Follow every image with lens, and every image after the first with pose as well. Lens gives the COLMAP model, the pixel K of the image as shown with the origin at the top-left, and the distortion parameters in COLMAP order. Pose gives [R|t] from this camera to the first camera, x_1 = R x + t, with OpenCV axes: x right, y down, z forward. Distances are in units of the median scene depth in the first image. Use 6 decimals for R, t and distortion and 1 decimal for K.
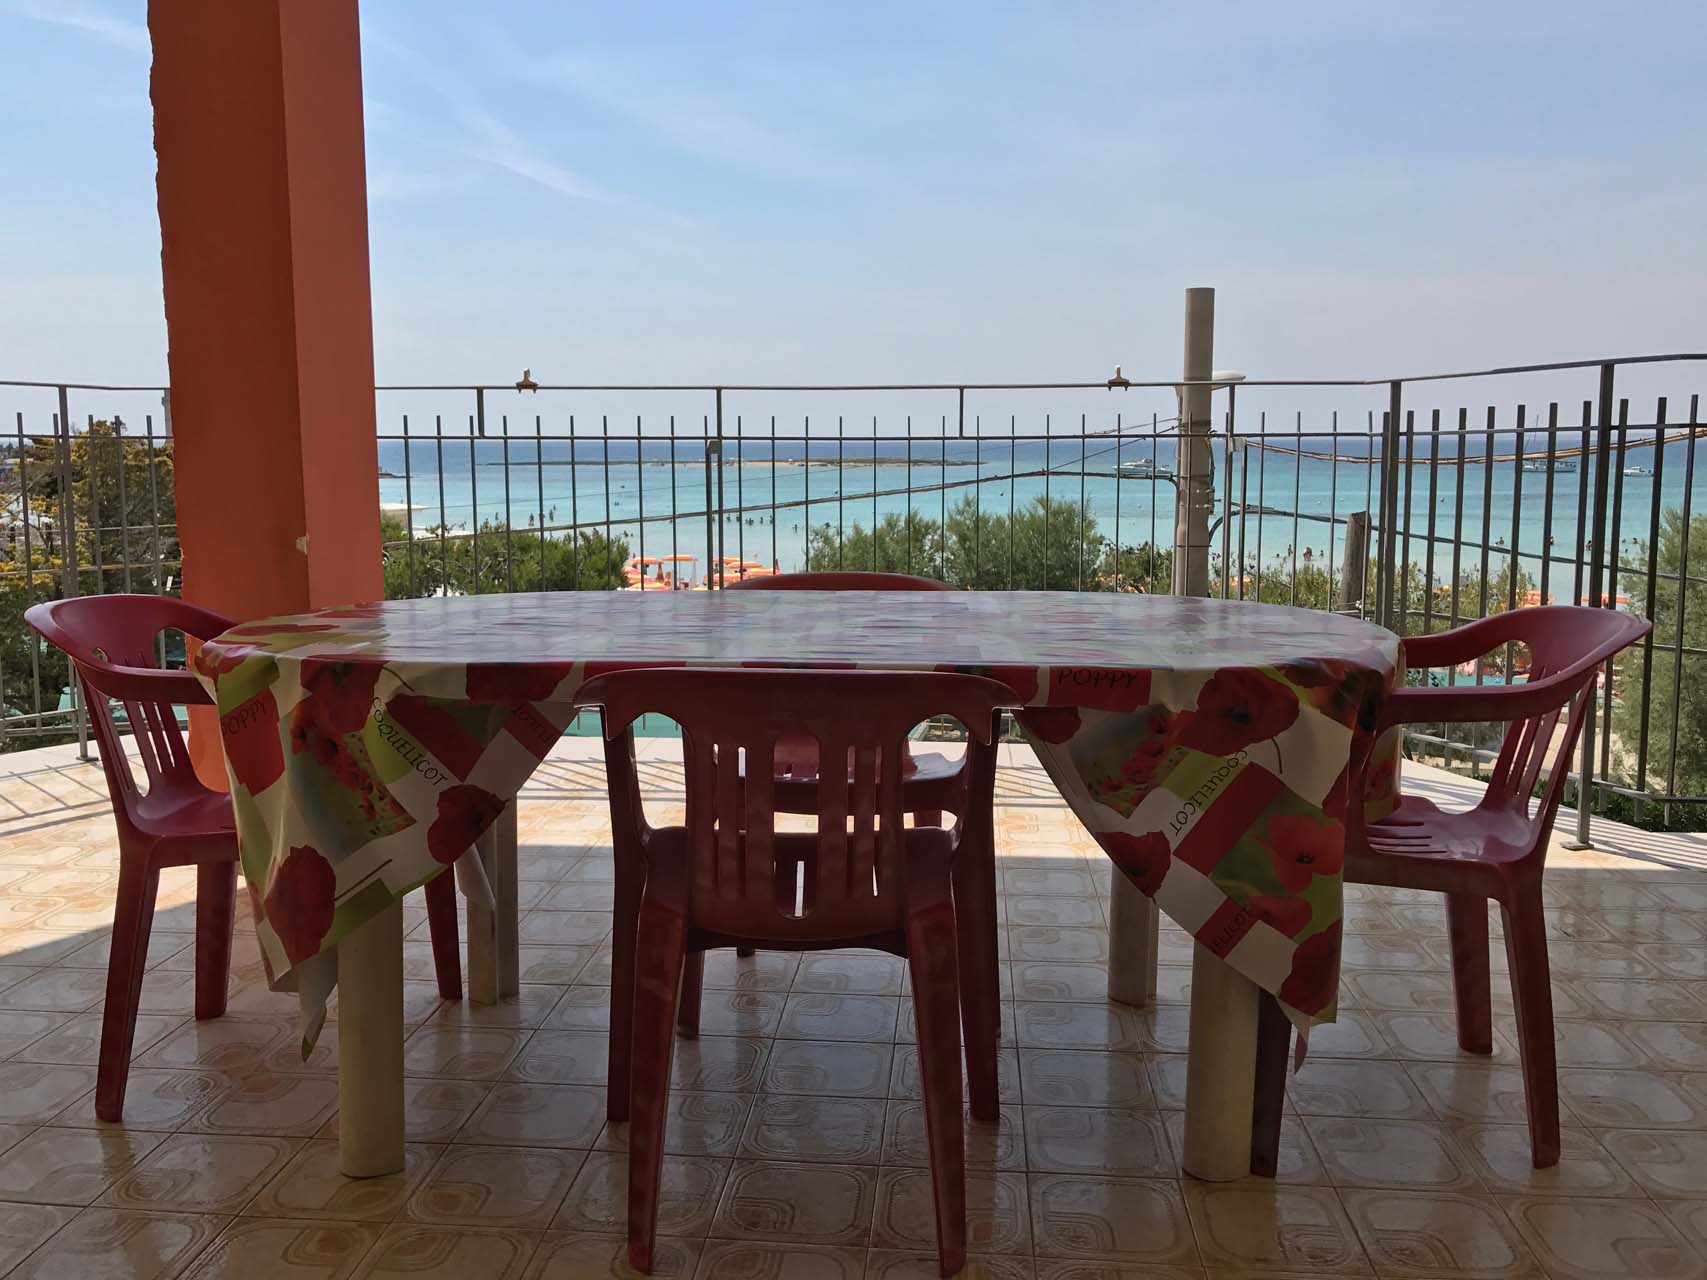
lens RADIAL K [[1380.9, 0, 852.5], [0, 1380.9, 637.2], [0, 0, 1]] dist [0.034942, -0.049037]
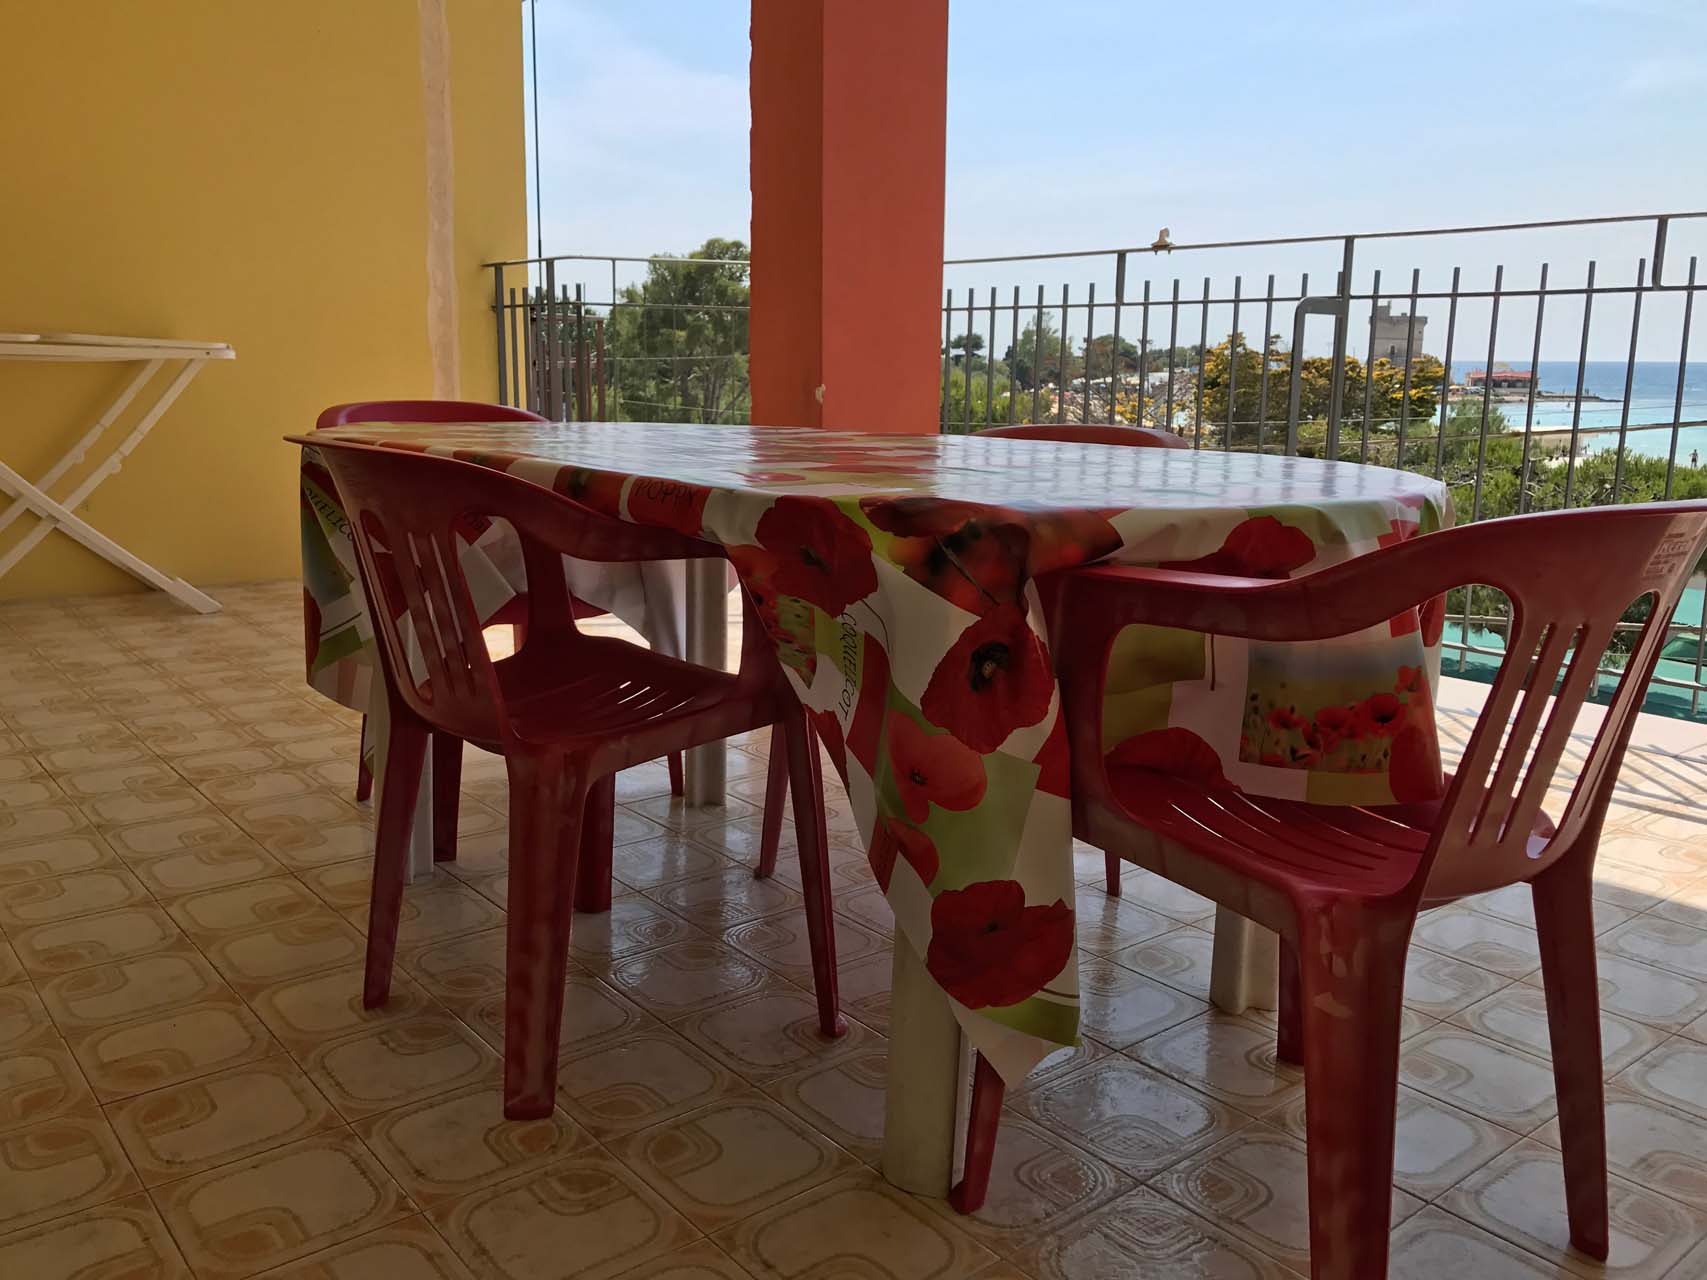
lens RADIAL K [[1380.9, 0, 868.0], [0, 1380.9, 636.8], [0, 0, 1]] dist [0.034942, -0.049037]
pose [[0.703251, 0.146909, -0.695598, 0.425350], [-0.107008, 0.989143, 0.100720, 0.009400], [0.702843, 0.003604, 0.711336, 0.254375]]
